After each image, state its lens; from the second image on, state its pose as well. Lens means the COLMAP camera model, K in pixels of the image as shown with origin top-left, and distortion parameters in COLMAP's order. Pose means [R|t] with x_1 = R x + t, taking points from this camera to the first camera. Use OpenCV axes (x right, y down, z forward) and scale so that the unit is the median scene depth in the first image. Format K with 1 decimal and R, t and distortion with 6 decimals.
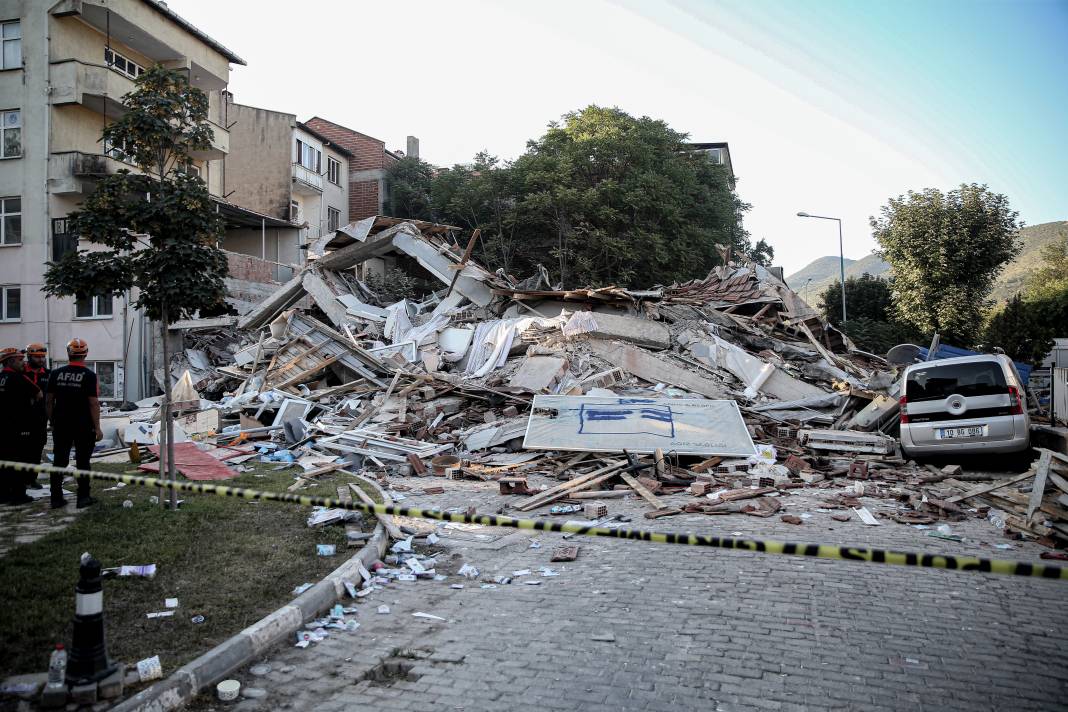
lens RADIAL K [[727.6, 0, 534.0], [0, 727.6, 356.0], [0, 0, 1]] dist [-0.102217, 0.078055]
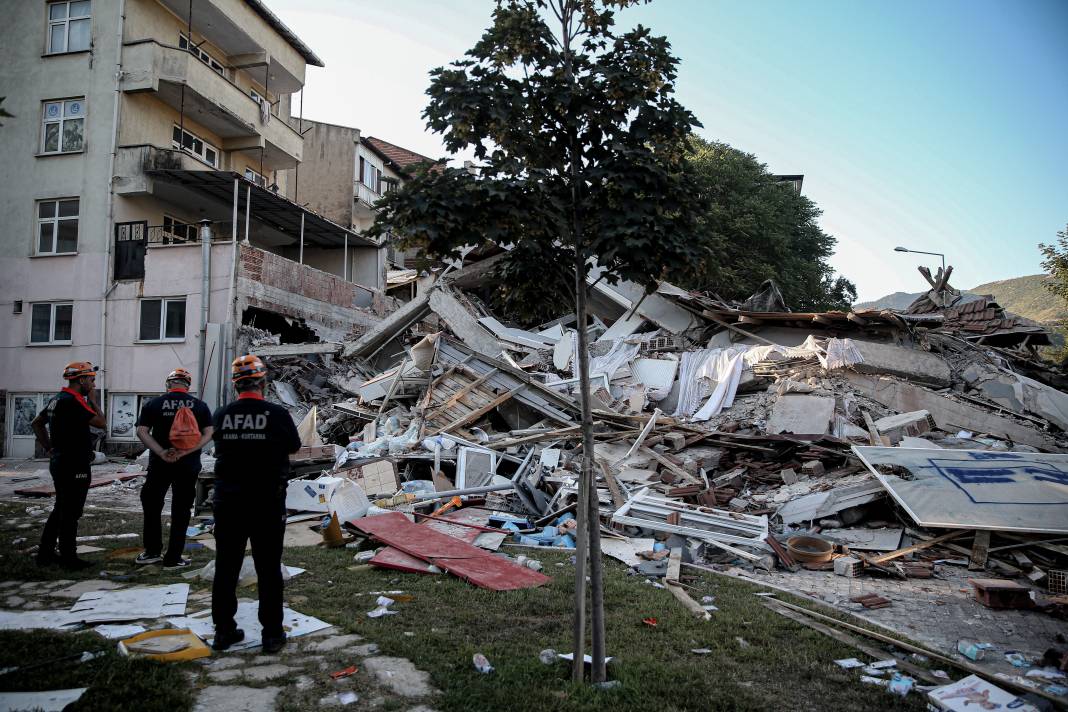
lens RADIAL K [[727.6, 0, 534.0], [0, 727.6, 356.0], [0, 0, 1]] dist [-0.102217, 0.078055]
pose [[0.999832, 0.016153, 0.008661, -0.257843], [-0.015605, 0.998074, -0.060035, 0.008949], [-0.009614, 0.059889, 0.998159, 0.219579]]
